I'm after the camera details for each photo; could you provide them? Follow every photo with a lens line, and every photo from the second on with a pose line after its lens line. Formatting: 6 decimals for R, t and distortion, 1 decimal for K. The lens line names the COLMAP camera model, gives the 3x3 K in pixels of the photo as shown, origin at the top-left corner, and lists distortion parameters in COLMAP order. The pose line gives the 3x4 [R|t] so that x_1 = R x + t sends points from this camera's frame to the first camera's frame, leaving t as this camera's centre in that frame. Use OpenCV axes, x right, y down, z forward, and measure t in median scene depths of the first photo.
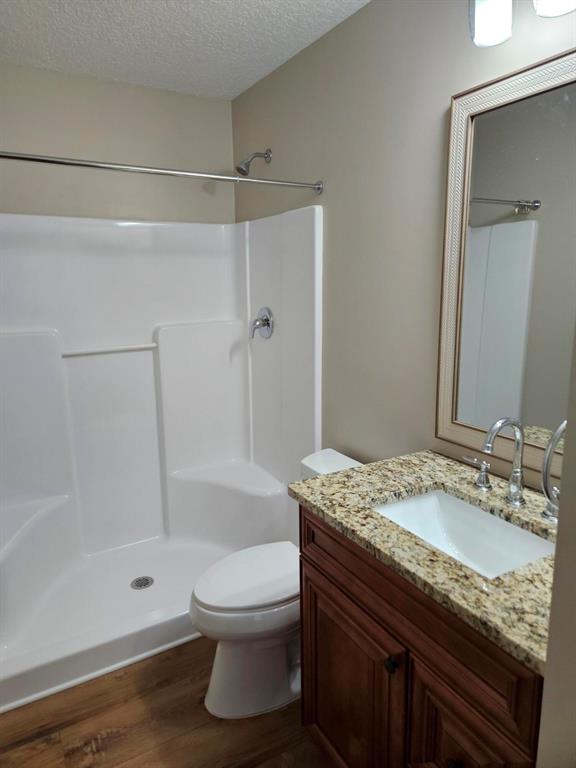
lens RADIAL K [[512.8, 0, 288.4], [0, 512.8, 383.8], [0, 0, 1]] dist [0.067374, -0.052954]
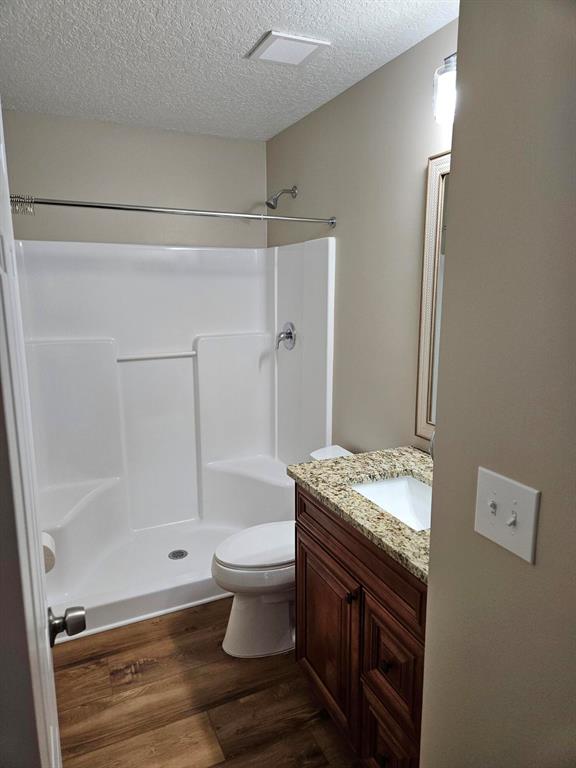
lens RADIAL K [[514.7, 0, 294.4], [0, 514.7, 394.3], [0, 0, 1]] dist [0.068475, -0.054038]
pose [[0.996311, 0.028485, -0.080947, 0.101573], [-0.028315, 0.999594, 0.003239, 0.012600], [0.081006, -0.000935, 0.996713, -0.231690]]
